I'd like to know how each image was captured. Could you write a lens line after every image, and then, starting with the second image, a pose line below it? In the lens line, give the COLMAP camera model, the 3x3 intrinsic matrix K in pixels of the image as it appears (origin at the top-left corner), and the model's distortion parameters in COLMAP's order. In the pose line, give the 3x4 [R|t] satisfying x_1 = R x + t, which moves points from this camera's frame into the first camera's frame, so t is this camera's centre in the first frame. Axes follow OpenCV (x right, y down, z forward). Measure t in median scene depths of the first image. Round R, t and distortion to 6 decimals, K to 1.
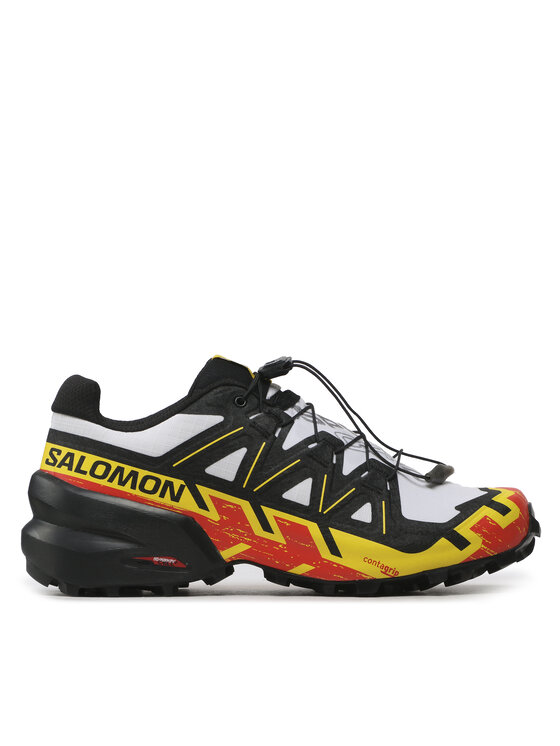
lens RADIAL K [[2396.5, 0, 279.9], [0, 2396.5, 372.9], [0, 0, 1]] dist [-0.080535, 0.000000]
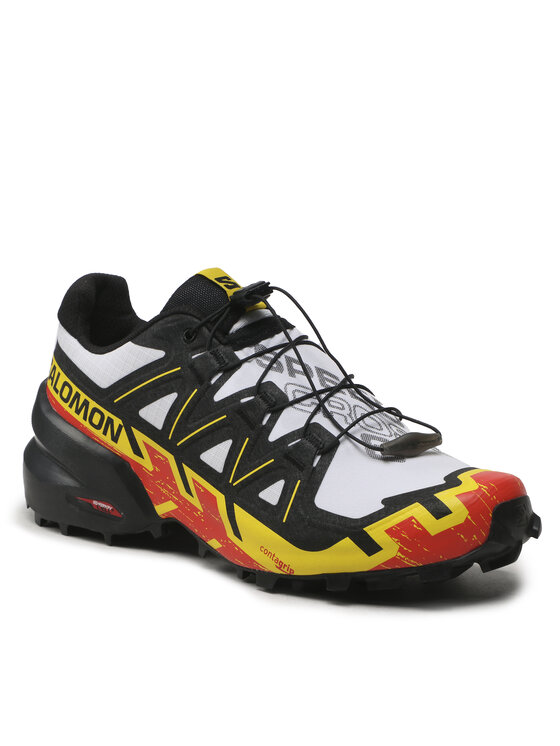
lens RADIAL K [[2876.8, 0, 280.0], [0, 2876.8, 373.2], [0, 0, 1]] dist [-0.231222, 0.000000]
pose [[0.710011, 0.148782, -0.688294, 0.717208], [0.017344, 0.973434, 0.228310, -0.209244], [0.703977, -0.174040, 0.688568, 0.323200]]
